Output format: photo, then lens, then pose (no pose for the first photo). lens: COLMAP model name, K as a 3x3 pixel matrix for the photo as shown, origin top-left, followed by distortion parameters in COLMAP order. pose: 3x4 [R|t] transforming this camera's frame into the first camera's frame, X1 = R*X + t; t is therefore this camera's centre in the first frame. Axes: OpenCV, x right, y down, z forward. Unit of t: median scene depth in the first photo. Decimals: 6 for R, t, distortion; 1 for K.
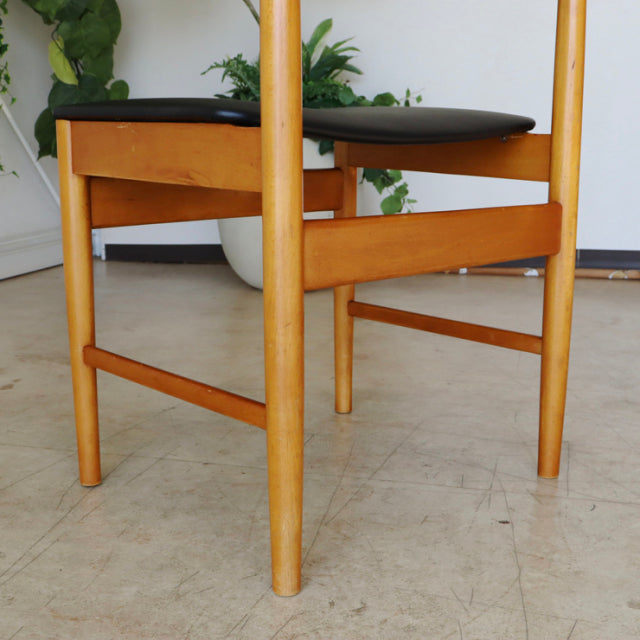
lens RADIAL K [[920.0, 0, 320.0], [0, 920.0, 320.0], [0, 0, 1]] dist [-0.133303, 0.157974]
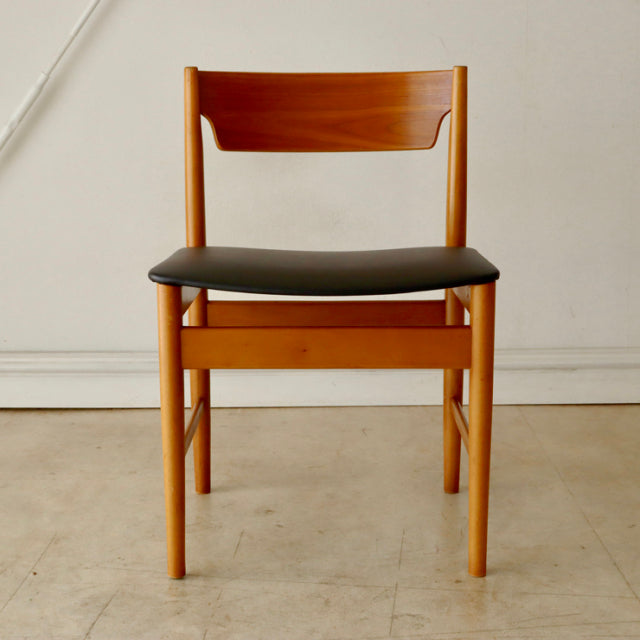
lens RADIAL K [[1204.1, 0, 320.0], [0, 1204.1, 320.0], [0, 0, 1]] dist [-0.025632, 0.226311]
pose [[0.257481, 0.177418, -0.949856, 1.169379], [-0.168958, 0.976122, 0.136524, -0.381276], [0.951397, 0.125334, 0.281309, 0.316375]]
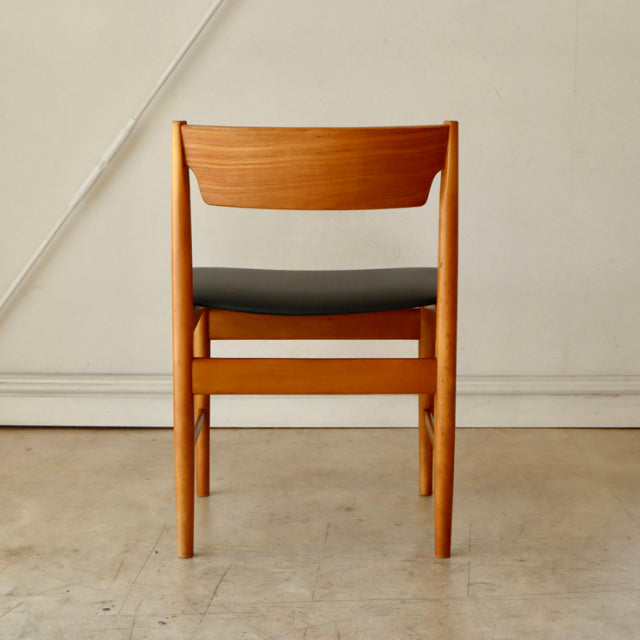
lens RADIAL K [[1353.8, 0, 320.0], [0, 1353.8, 320.0], [0, 0, 1]] dist [0.011016, 0.446910]
pose [[0.254345, 0.139607, -0.956984, 1.721327], [-0.177019, 0.979529, 0.095848, -0.363420], [0.950775, 0.145026, 0.273852, 0.012324]]
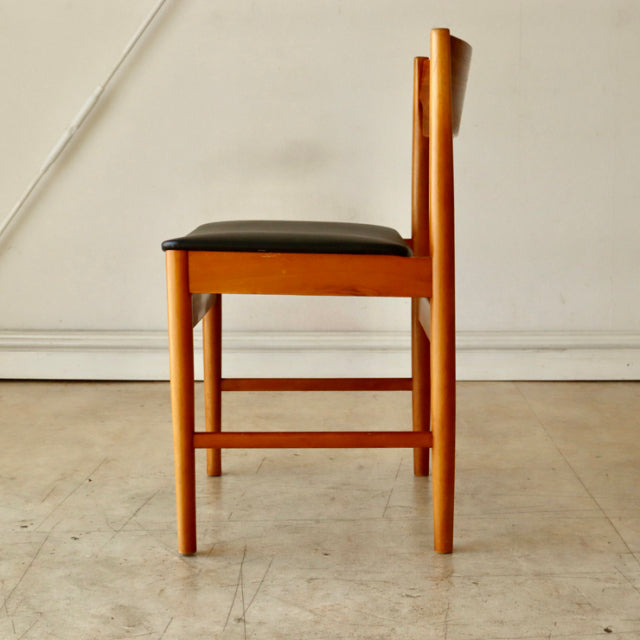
lens RADIAL K [[1214.7, 0, 320.0], [0, 1214.7, 320.0], [0, 0, 1]] dist [-0.007516, 0.086527]
pose [[0.226638, 0.125815, -0.965819, 1.598024], [-0.173065, 0.981044, 0.087187, -0.225140], [0.958480, 0.147390, 0.244116, 0.284537]]
